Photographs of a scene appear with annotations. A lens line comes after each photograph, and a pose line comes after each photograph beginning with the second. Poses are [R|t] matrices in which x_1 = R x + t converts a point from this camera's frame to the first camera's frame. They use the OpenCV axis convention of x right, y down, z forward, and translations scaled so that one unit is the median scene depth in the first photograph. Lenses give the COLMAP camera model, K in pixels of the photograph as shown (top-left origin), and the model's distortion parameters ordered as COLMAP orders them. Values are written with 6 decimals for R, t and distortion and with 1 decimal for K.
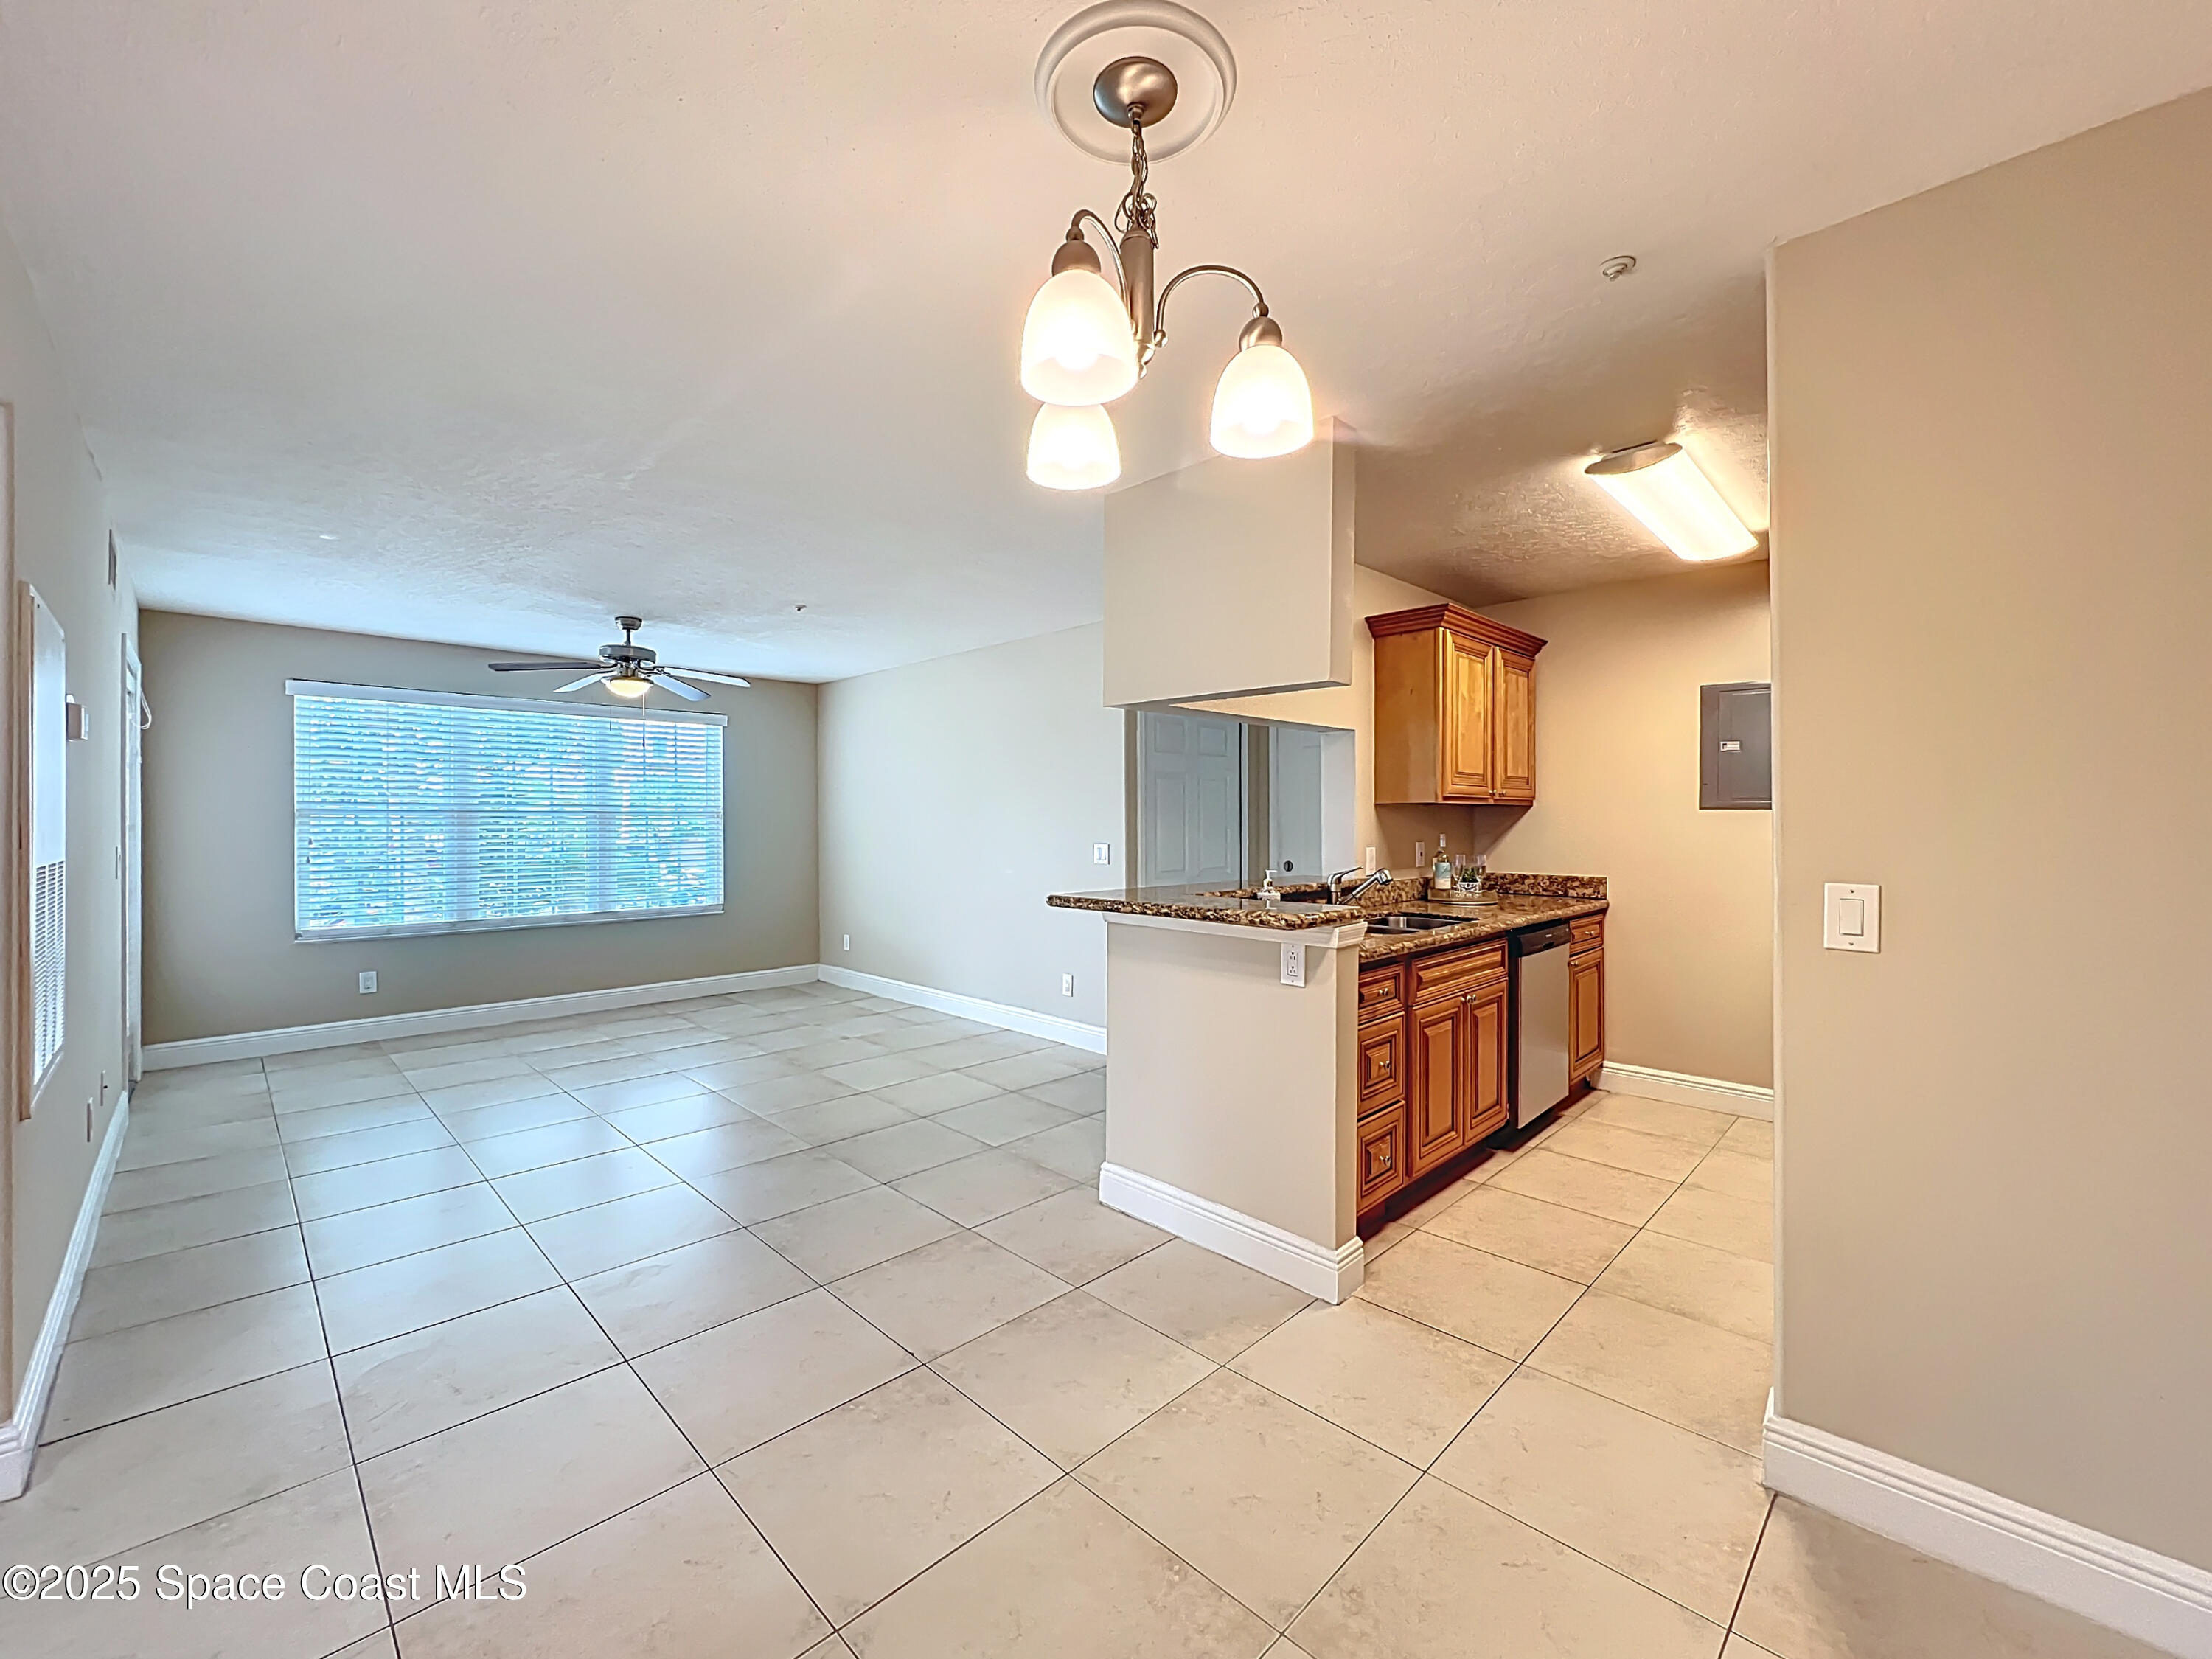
lens RADIAL K [[897.2, 0, 1090.5], [0, 897.2, 819.6], [0, 0, 1]] dist [-0.003284, 0.000260]
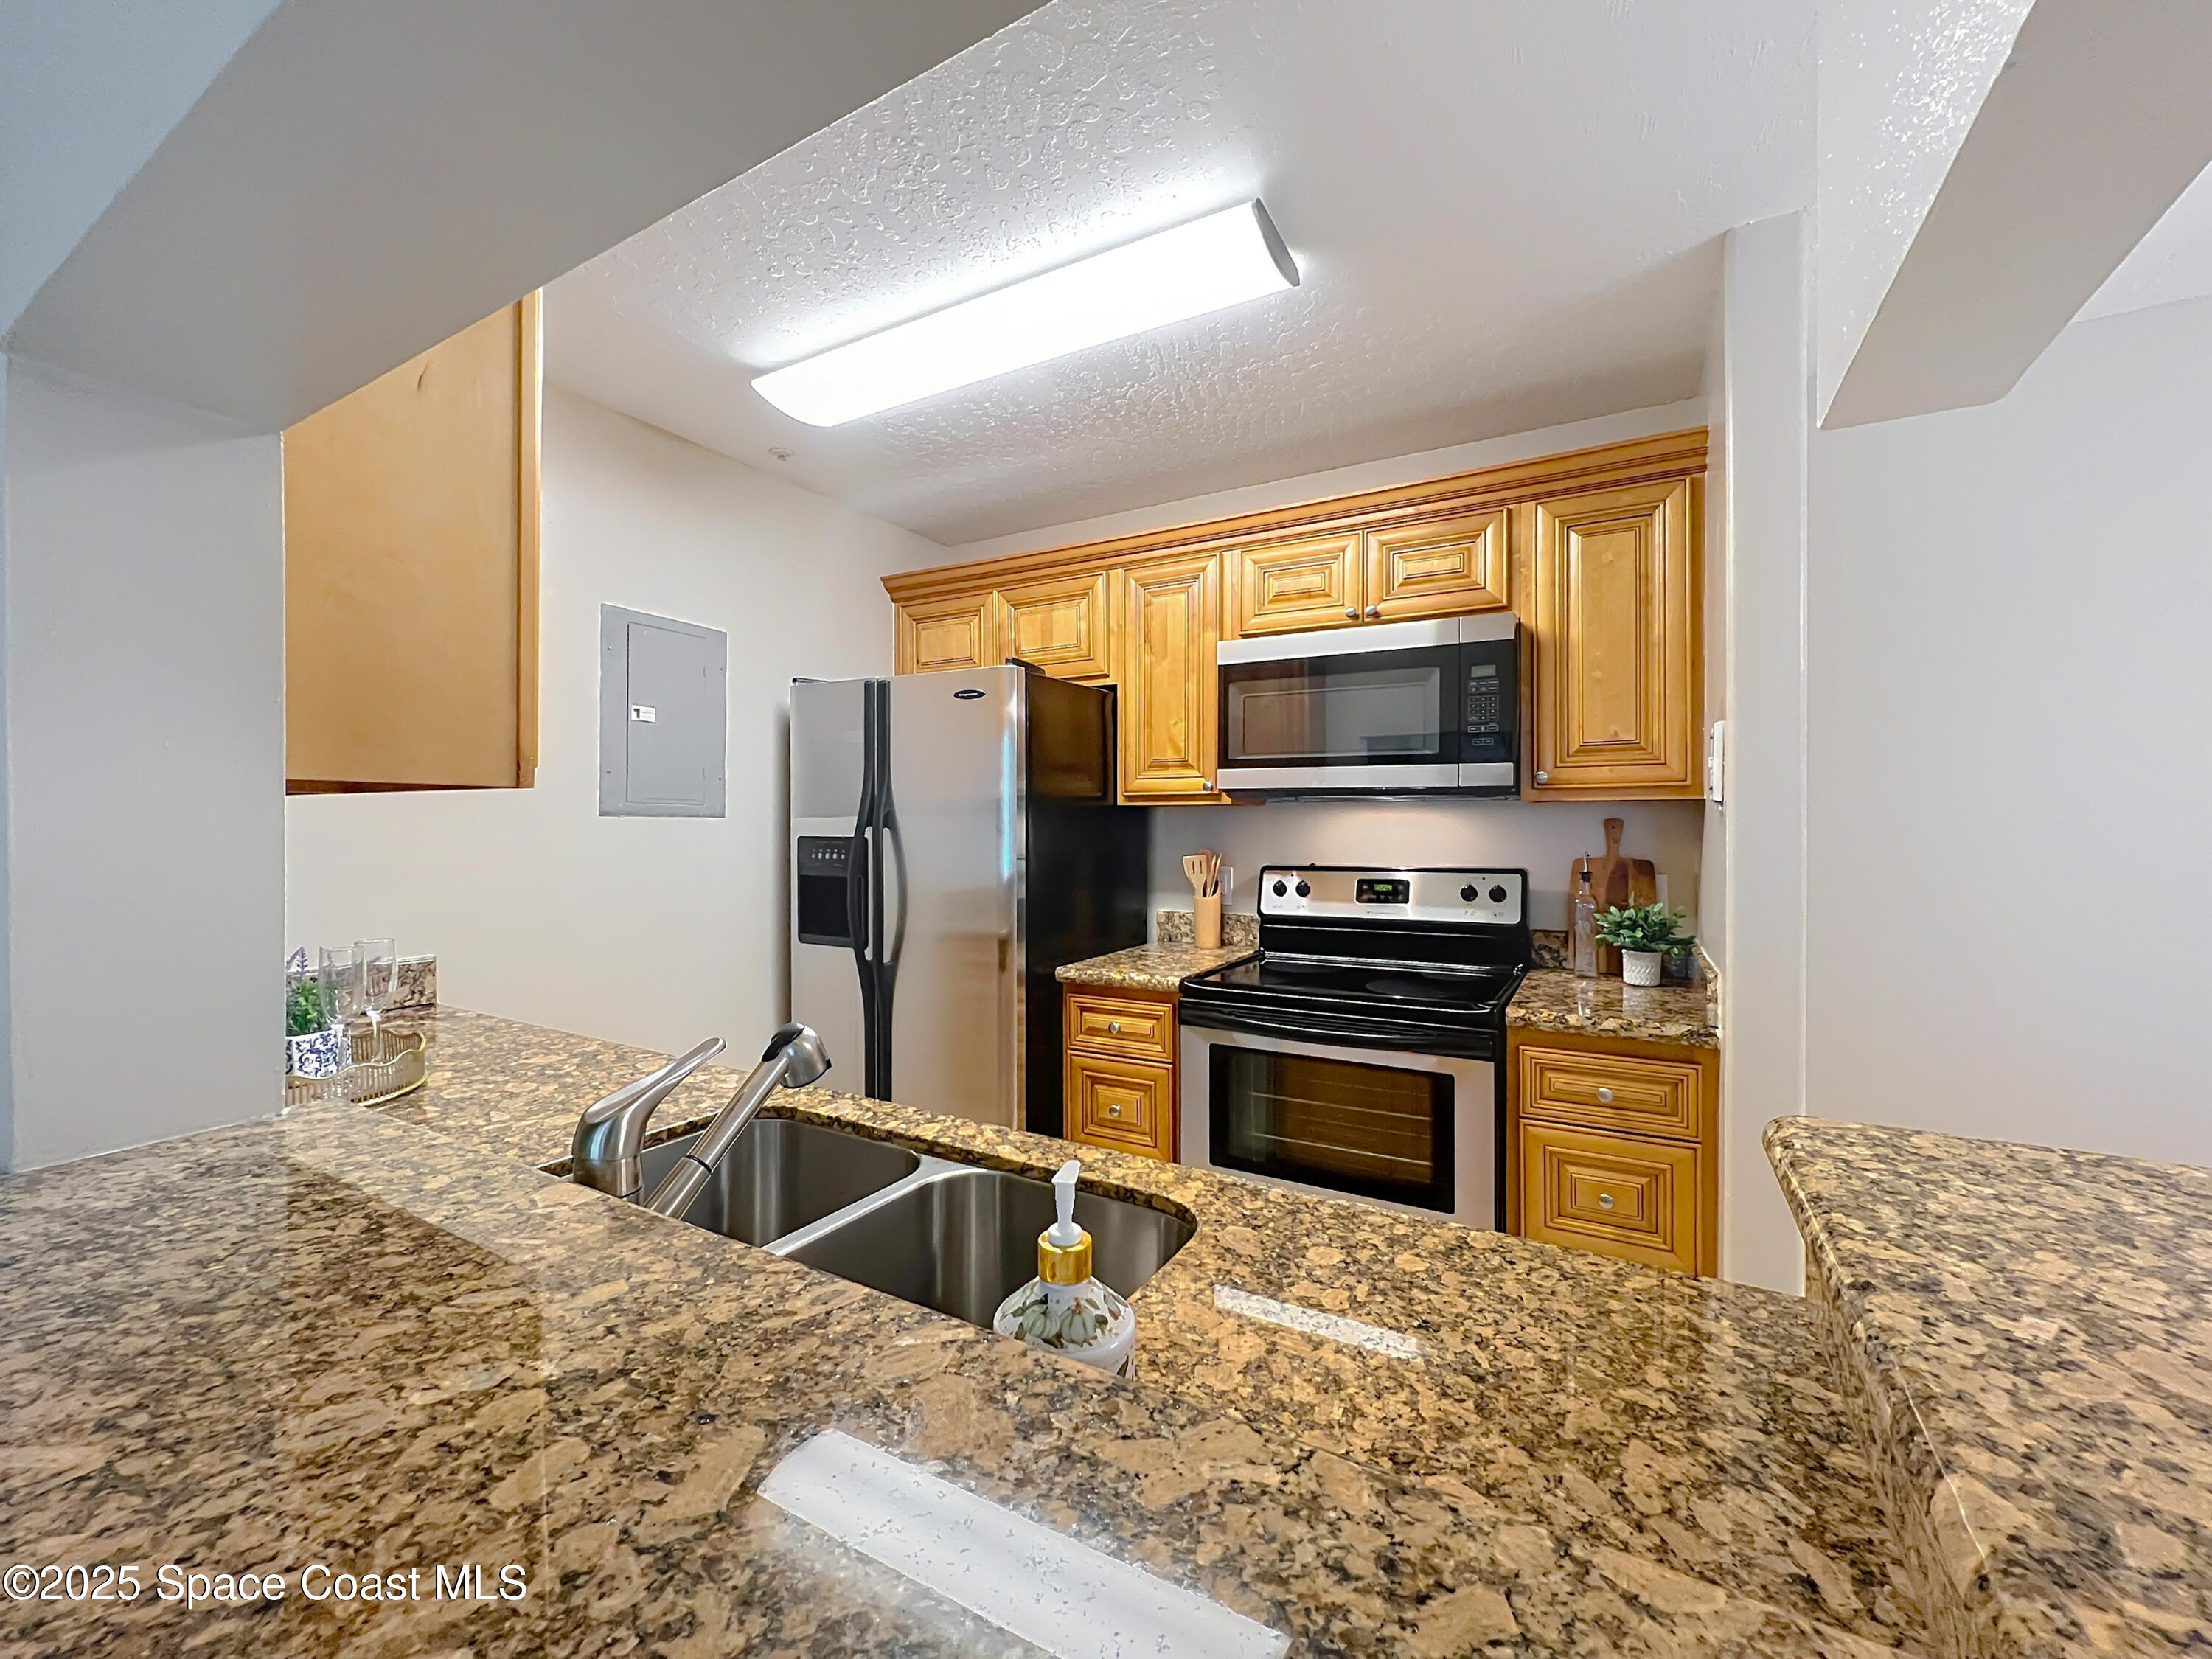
lens RADIAL K [[891.2, 0, 1105.5], [0, 891.2, 831.1], [0, 0, 1]] dist [-0.006445, -0.000570]
pose [[-0.261303, -0.007653, 0.965227, 0.032775], [0.000231, 0.999968, 0.007991, -0.005738], [-0.965257, 0.002311, -0.261292, 0.769452]]
